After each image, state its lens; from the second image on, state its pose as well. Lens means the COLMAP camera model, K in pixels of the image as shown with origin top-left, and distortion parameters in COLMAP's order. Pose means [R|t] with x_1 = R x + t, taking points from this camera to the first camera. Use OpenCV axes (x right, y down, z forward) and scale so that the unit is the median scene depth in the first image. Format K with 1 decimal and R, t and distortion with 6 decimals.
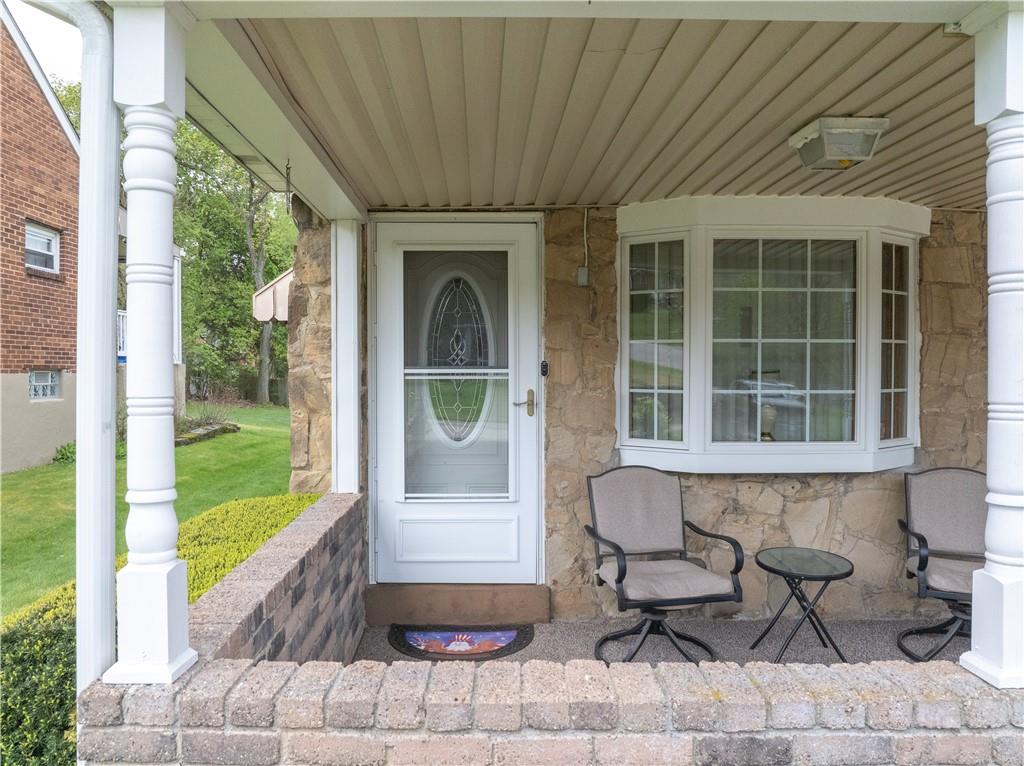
lens RADIAL K [[721.3, 0, 516.6], [0, 721.3, 381.4], [0, 0, 1]] dist [-0.027735, -0.011200]
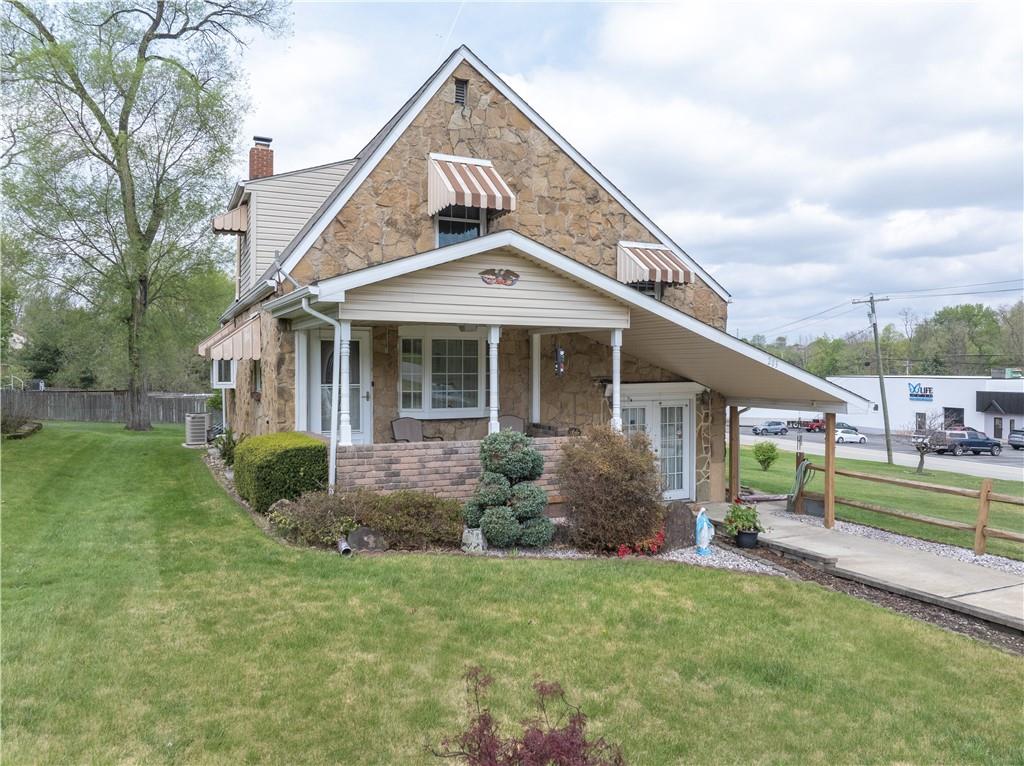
lens RADIAL K [[721.3, 0, 516.6], [0, 721.3, 381.4], [0, 0, 1]] dist [-0.027735, -0.011200]
pose [[0.903358, -0.008376, 0.428806, -0.646485], [0.008977, 0.999960, 0.000621, -0.023214], [-0.428794, 0.003289, 0.903396, -1.726806]]
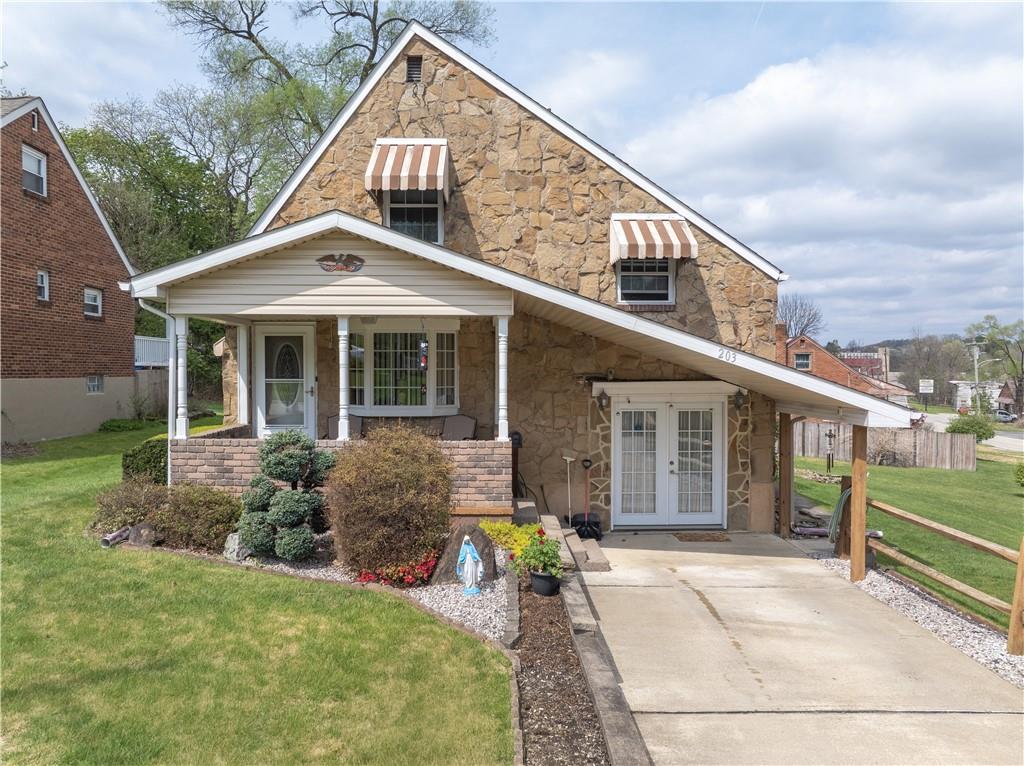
lens RADIAL K [[721.3, 0, 516.6], [0, 721.3, 381.4], [0, 0, 1]] dist [-0.027735, -0.011200]
pose [[0.999876, 0.000493, 0.015726, 0.754942], [-0.000514, 0.999999, 0.001305, -0.011769], [-0.015725, -0.001313, 0.999875, -1.743064]]
